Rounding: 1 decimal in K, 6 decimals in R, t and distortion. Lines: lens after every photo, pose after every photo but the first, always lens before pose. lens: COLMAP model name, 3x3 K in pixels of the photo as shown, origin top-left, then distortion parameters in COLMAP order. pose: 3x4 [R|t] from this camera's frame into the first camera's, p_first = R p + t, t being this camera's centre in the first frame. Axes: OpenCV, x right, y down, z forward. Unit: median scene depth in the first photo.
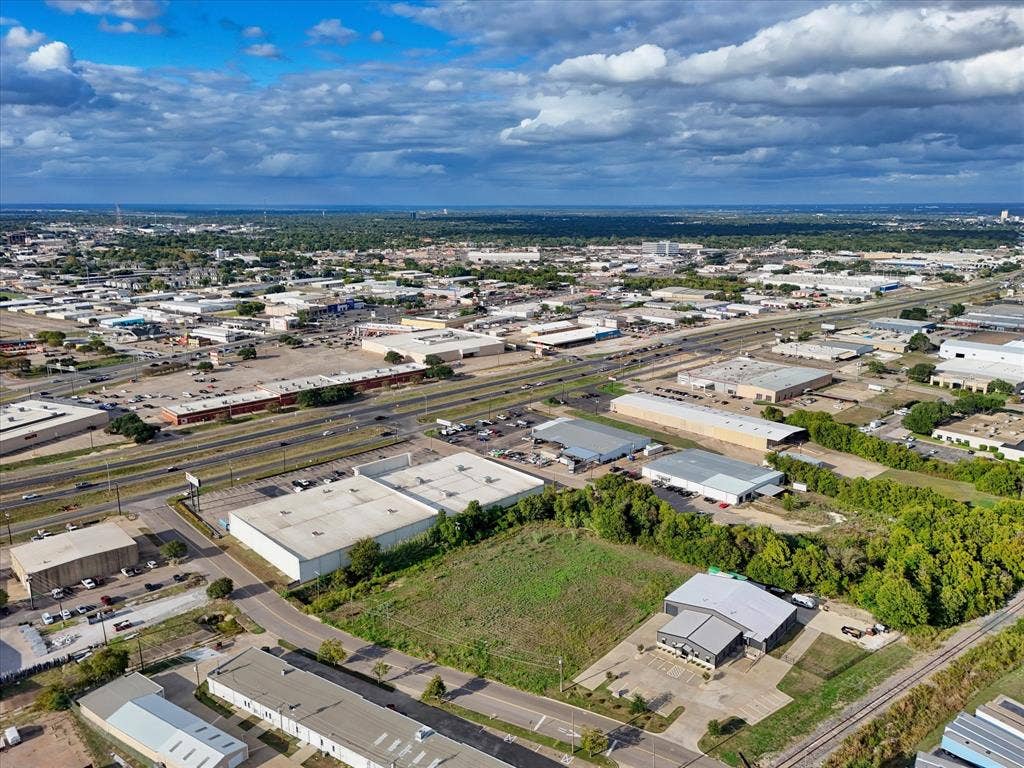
lens RADIAL K [[759.1, 0, 512.0], [0, 759.1, 384.0], [0, 0, 1]] dist [0.084141, -0.077190]
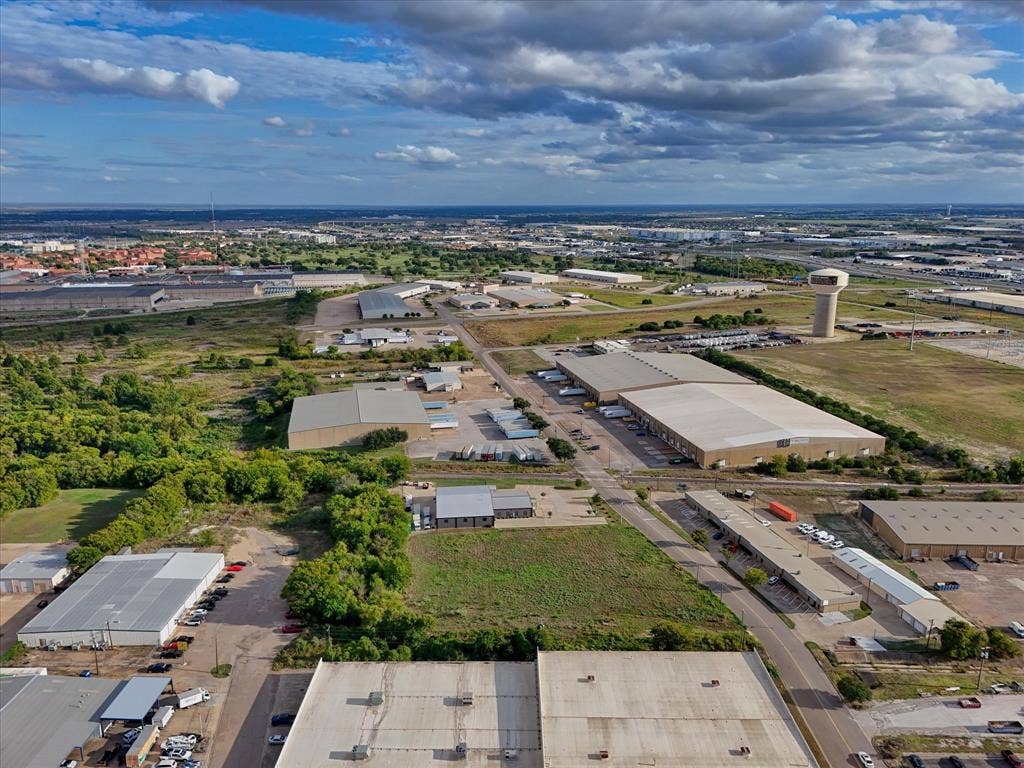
lens RADIAL K [[746.8, 0, 512.1], [0, 746.8, 403.9], [0, 0, 1]] dist [0.069847, -0.049226]
pose [[-0.728103, -0.180392, 0.661306, -0.363693], [0.158845, 0.894087, 0.418779, -0.238772], [-0.666810, 0.409959, -0.622333, 0.991489]]
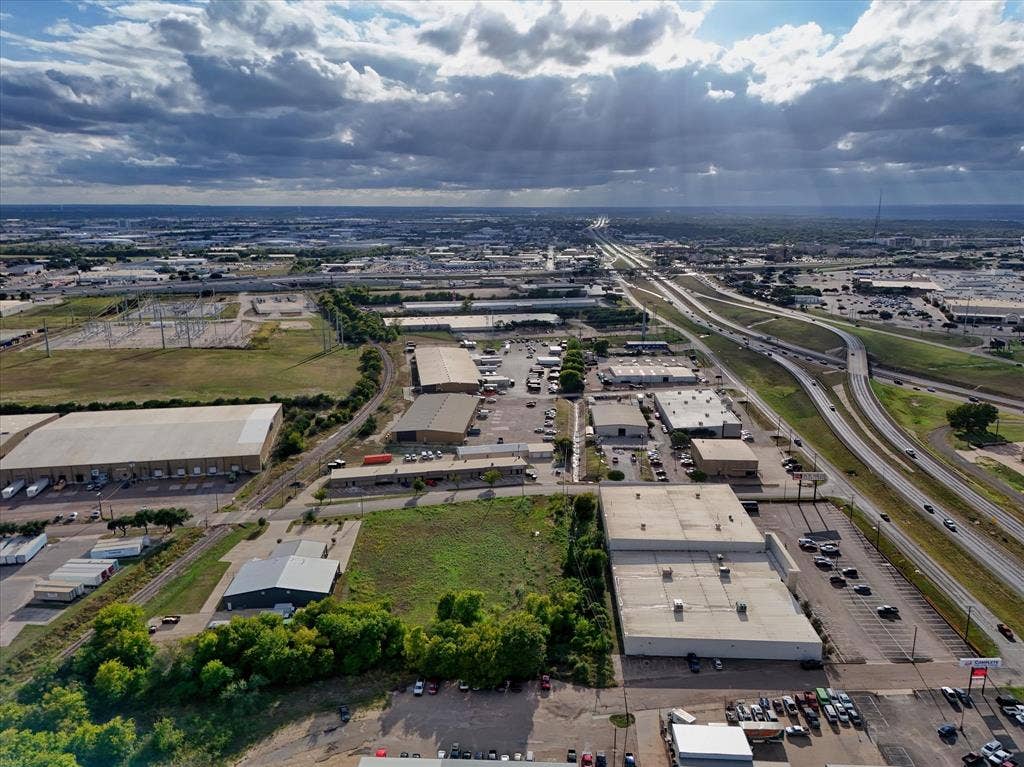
lens RADIAL K [[759.1, 0, 512.0], [0, 759.1, 383.5], [0, 0, 1]] dist [0.084141, -0.077190]
pose [[-0.719590, 0.159162, -0.675912, 0.433863], [-0.161374, 0.908398, 0.385710, -0.254821], [0.675388, 0.386628, -0.627989, 1.049439]]
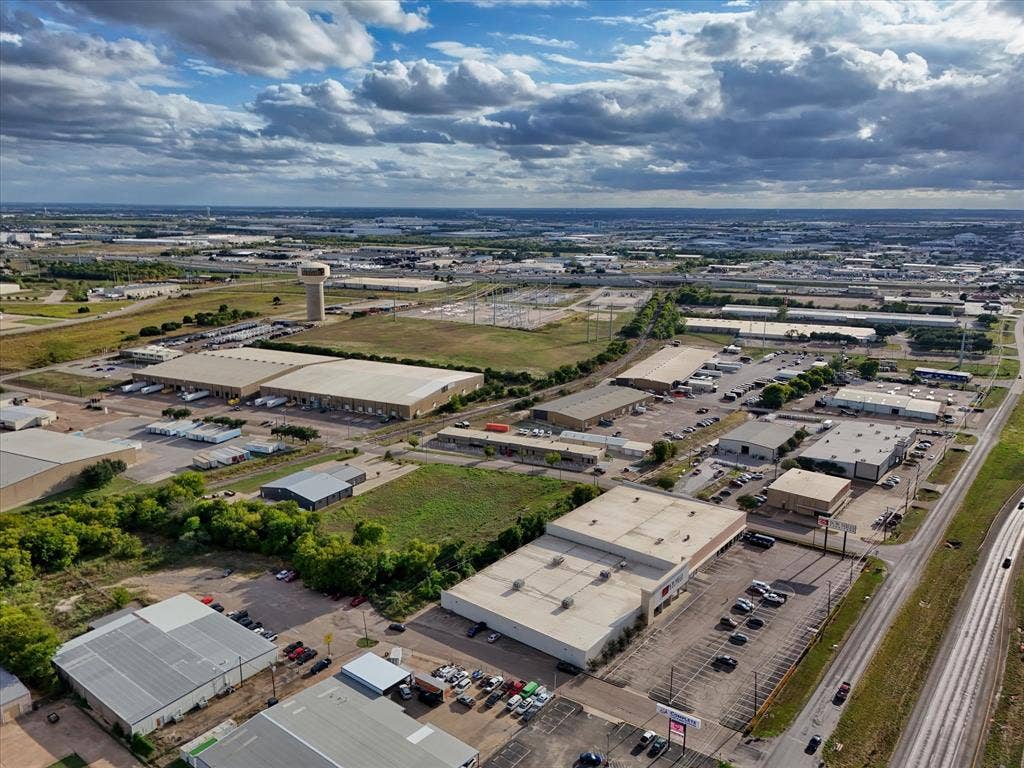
lens RADIAL K [[753.6, 0, 512.0], [0, 753.6, 384.0], [0, 0, 1]] dist [0.102355, -0.126371]
pose [[-0.988135, 0.026968, -0.151202, 0.066403], [-0.044204, 0.892873, 0.448133, -0.315007], [0.147089, 0.449500, -0.881087, 1.300272]]
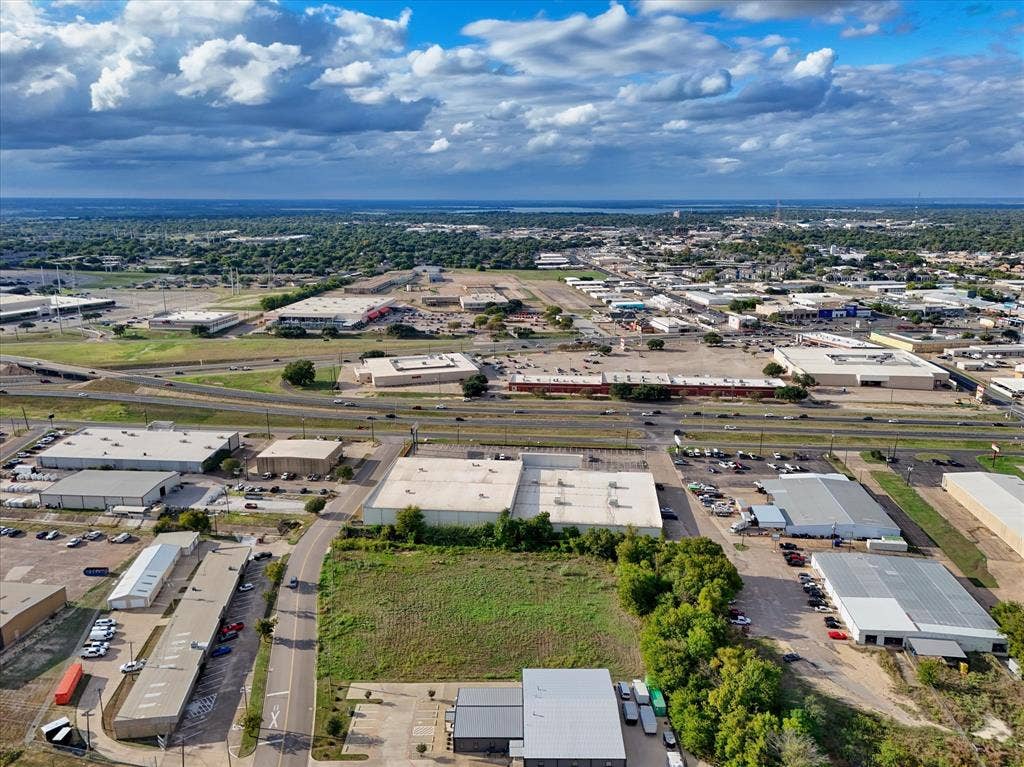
lens RADIAL K [[759.1, 0, 512.0], [0, 759.1, 383.5], [0, 0, 1]] dist [0.084141, -0.077190]
pose [[0.649837, 0.179848, -0.738489, 0.450705], [-0.175848, 0.980816, 0.084125, -0.059508], [0.739452, 0.075194, 0.668997, 0.234326]]
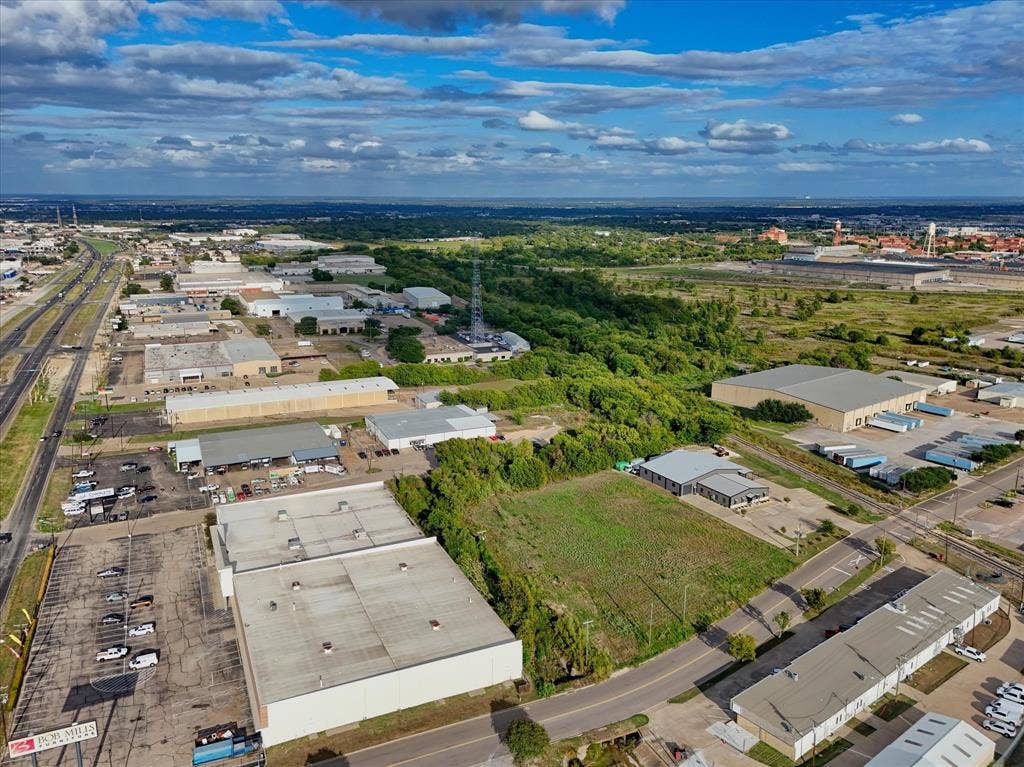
lens RADIAL K [[787.8, 0, 517.5], [0, 787.8, 365.2], [0, 0, 1]] dist [0.080519, -0.069160]
pose [[0.323608, -0.201045, 0.924586, -0.551177], [0.219732, 0.966419, 0.133235, -0.059342], [-0.920324, 0.160045, 0.356917, 0.456984]]
